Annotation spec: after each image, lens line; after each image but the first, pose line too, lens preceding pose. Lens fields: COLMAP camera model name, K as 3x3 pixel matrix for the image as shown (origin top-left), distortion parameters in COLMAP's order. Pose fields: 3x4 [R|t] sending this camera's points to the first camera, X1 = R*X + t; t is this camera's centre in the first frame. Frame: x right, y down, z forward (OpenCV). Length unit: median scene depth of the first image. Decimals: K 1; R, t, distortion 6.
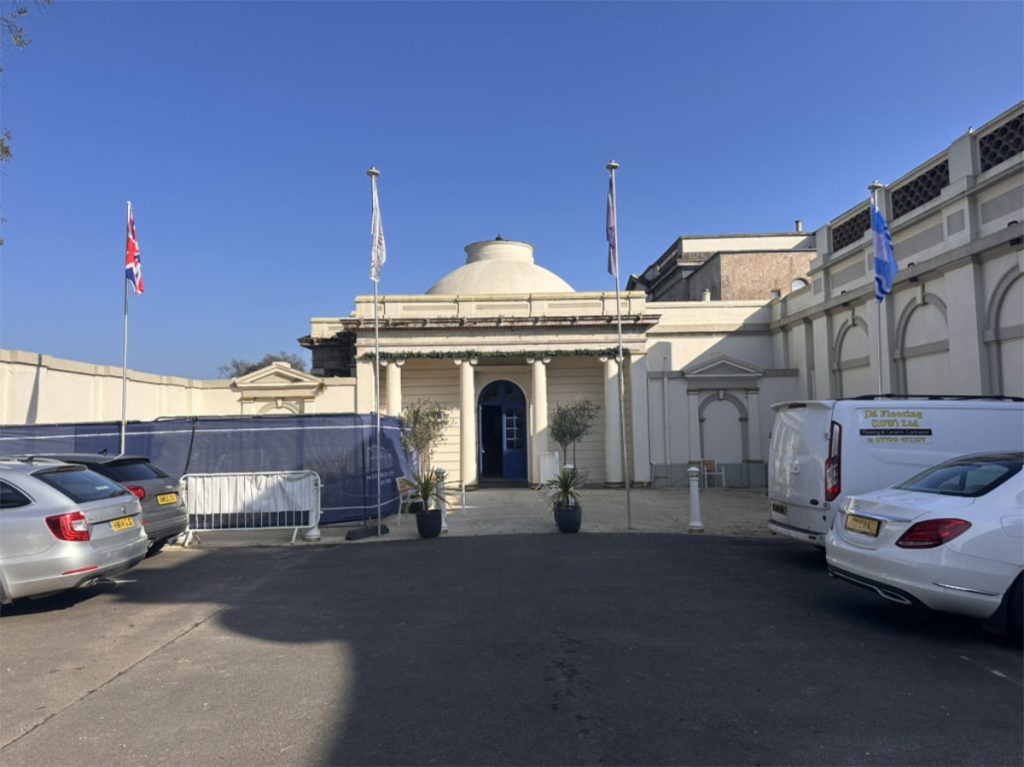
lens RADIAL K [[711.9, 0, 512.0], [0, 711.9, 383.5], [0, 0, 1]] dist [0.106632, -0.123345]
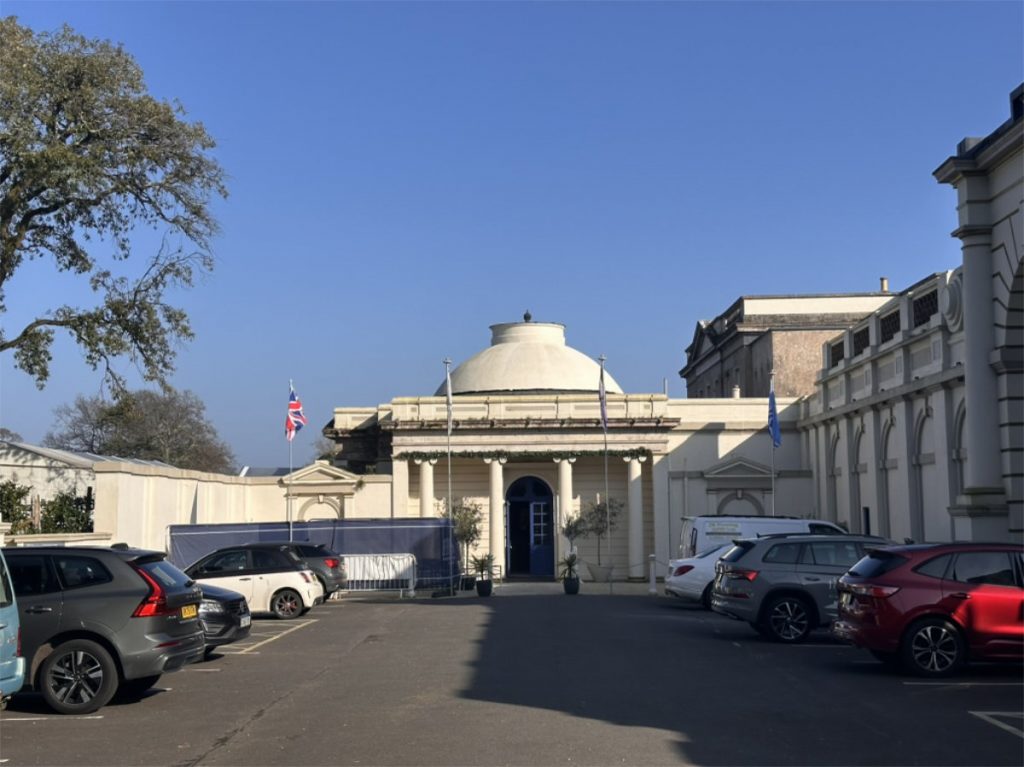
lens RADIAL K [[1388.1, 0, 517.2], [0, 1388.1, 385.2], [0, 0, 1]] dist [0.150335, 0.012065]
pose [[0.999732, 0.007004, -0.022044, 0.011795], [-0.007621, 0.999579, -0.027993, -0.084185], [0.021839, 0.028154, 0.999365, -1.046737]]
